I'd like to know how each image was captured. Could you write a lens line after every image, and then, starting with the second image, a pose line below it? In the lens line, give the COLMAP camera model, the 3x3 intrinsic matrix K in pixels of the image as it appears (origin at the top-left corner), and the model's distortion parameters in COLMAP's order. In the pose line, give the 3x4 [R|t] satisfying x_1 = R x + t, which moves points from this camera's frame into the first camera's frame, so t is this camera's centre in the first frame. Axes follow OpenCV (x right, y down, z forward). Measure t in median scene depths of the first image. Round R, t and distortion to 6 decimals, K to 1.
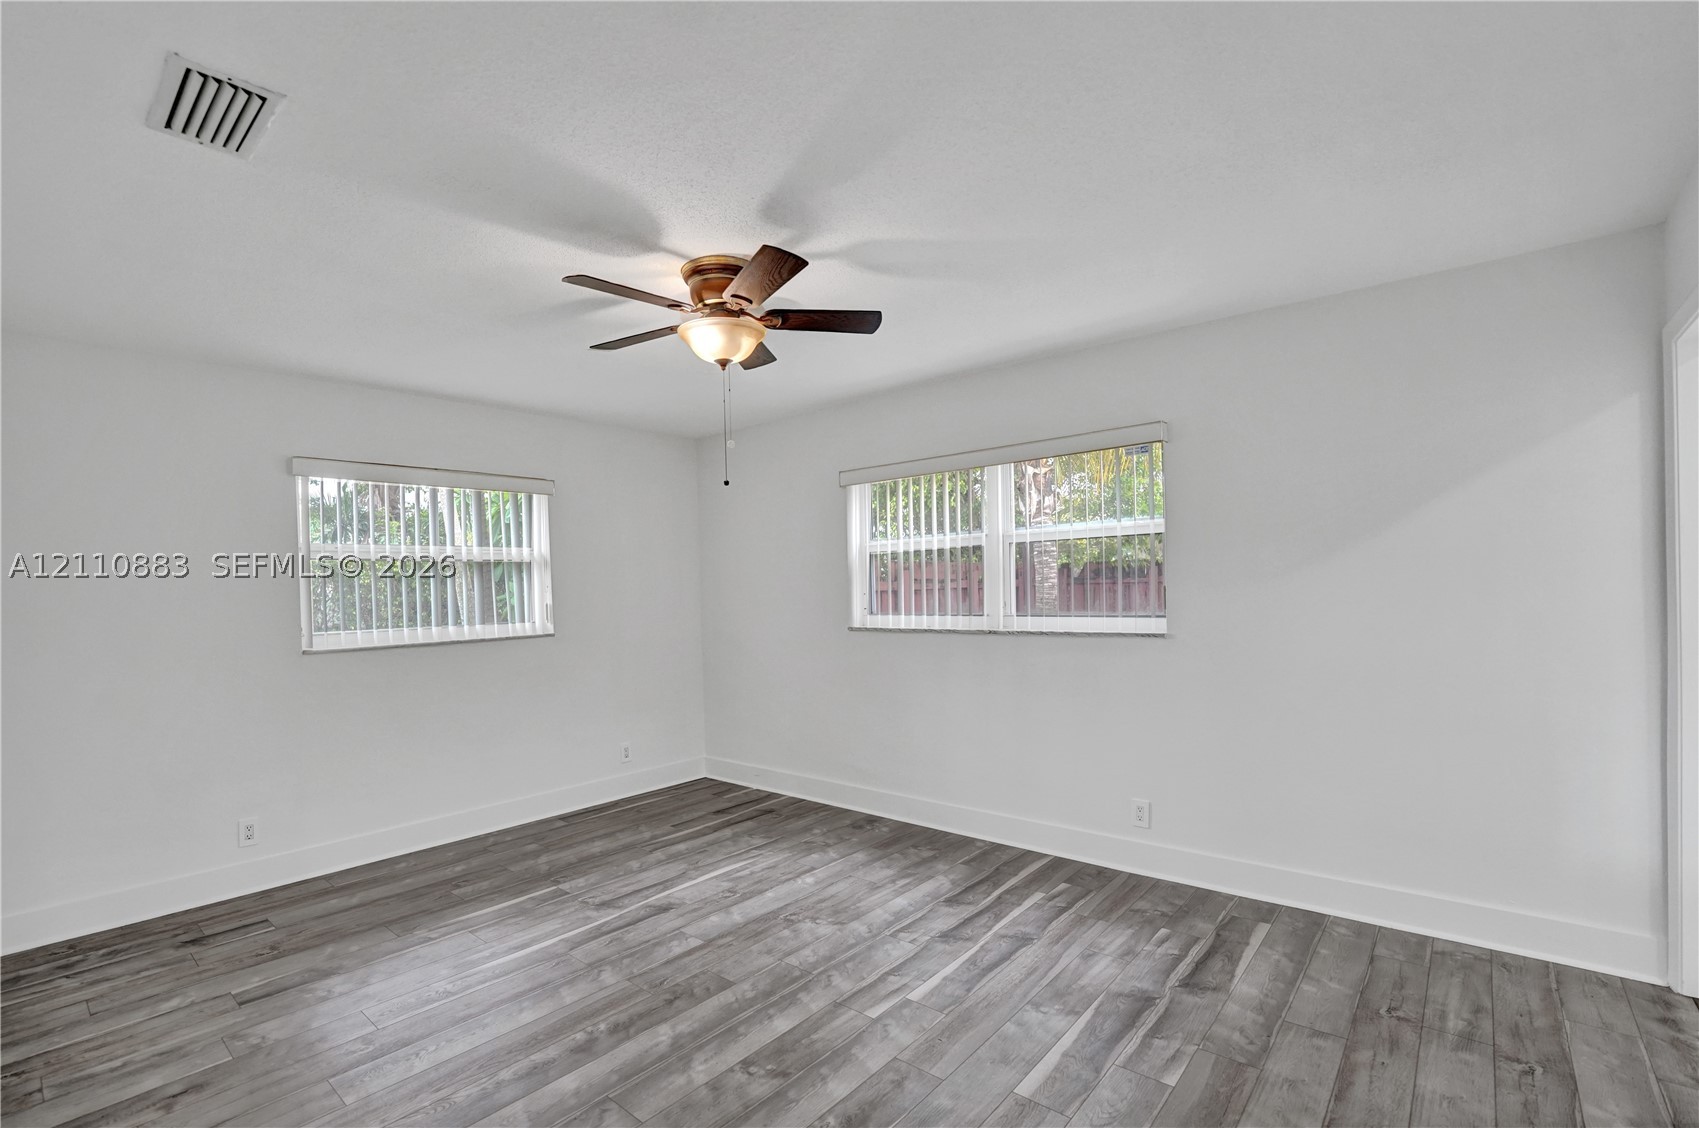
lens RADIAL K [[744.8, 0, 847.4], [0, 744.8, 564.0], [0, 0, 1]] dist [-0.025816, 0.000228]
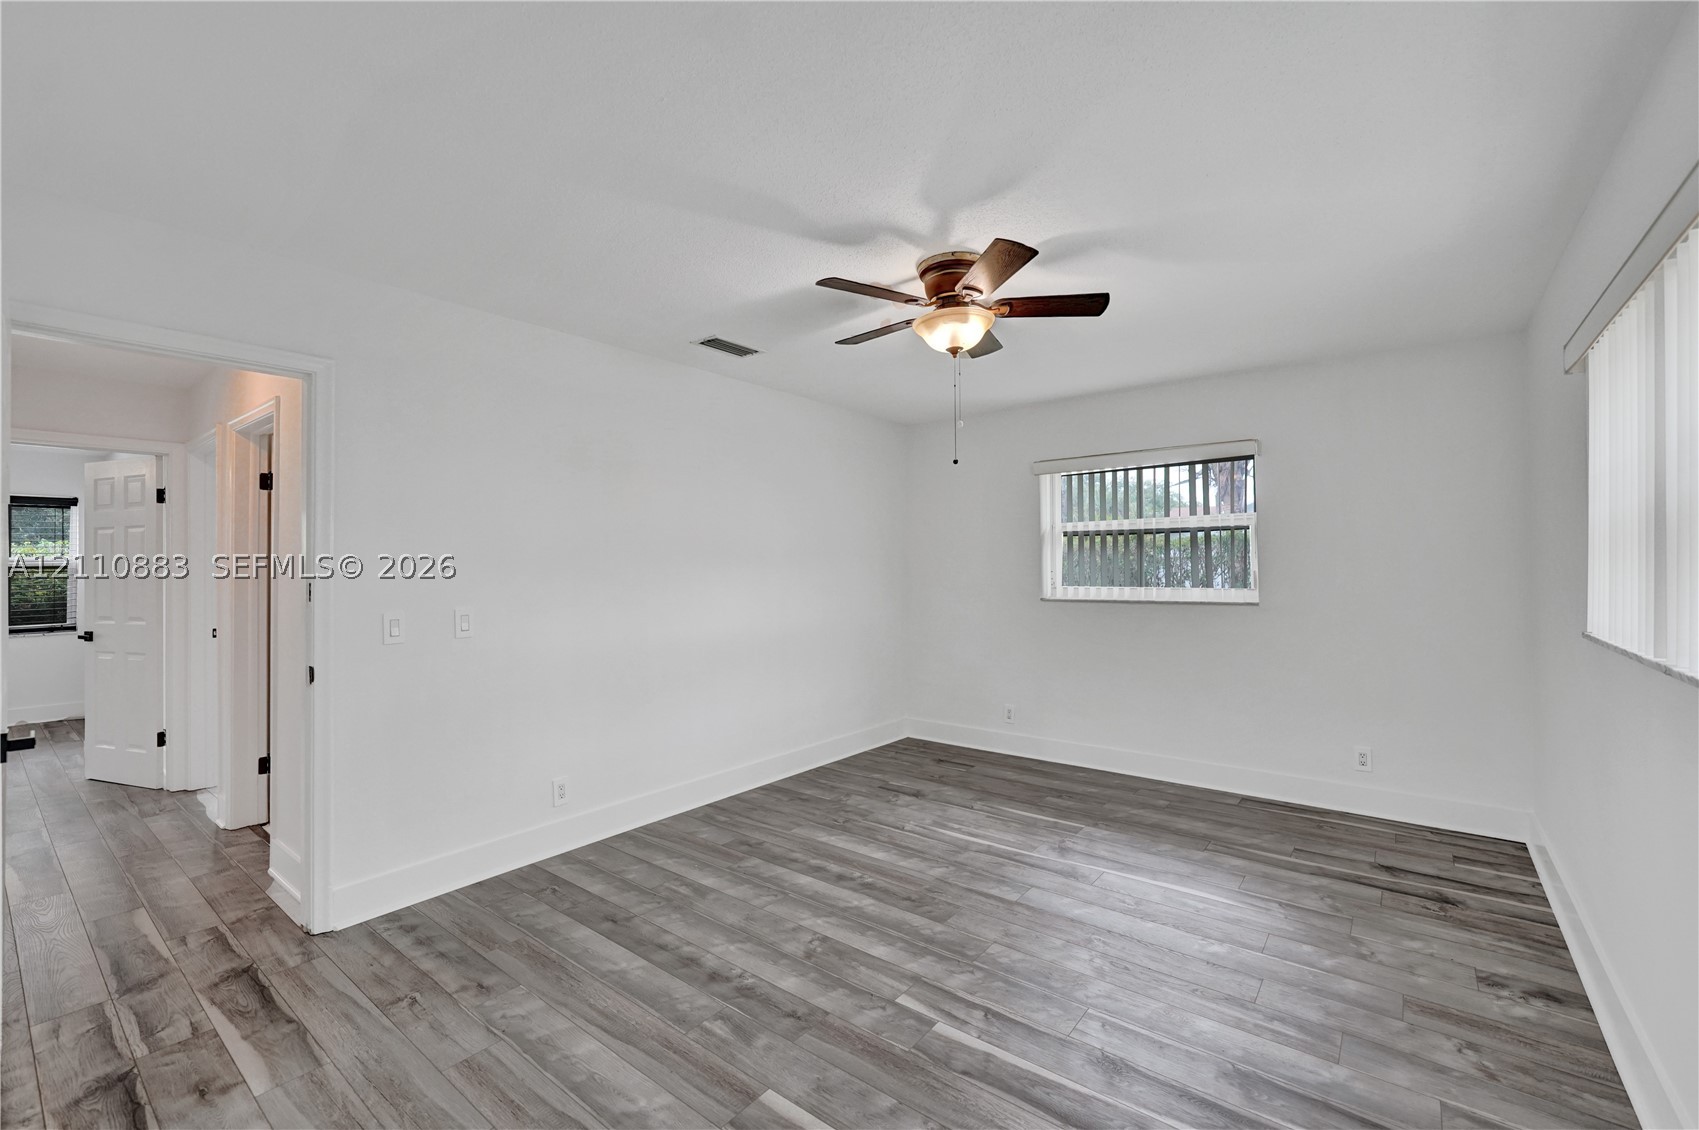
lens RADIAL K [[717.6, 0, 856.2], [0, 717.6, 568.4], [0, 0, 1]] dist [-0.009282, 0.000250]
pose [[0.046788, 0.029298, -0.998475, 0.688732], [0.035220, 0.998900, 0.030961, 0.004579], [0.998284, -0.036615, 0.045705, 0.655320]]
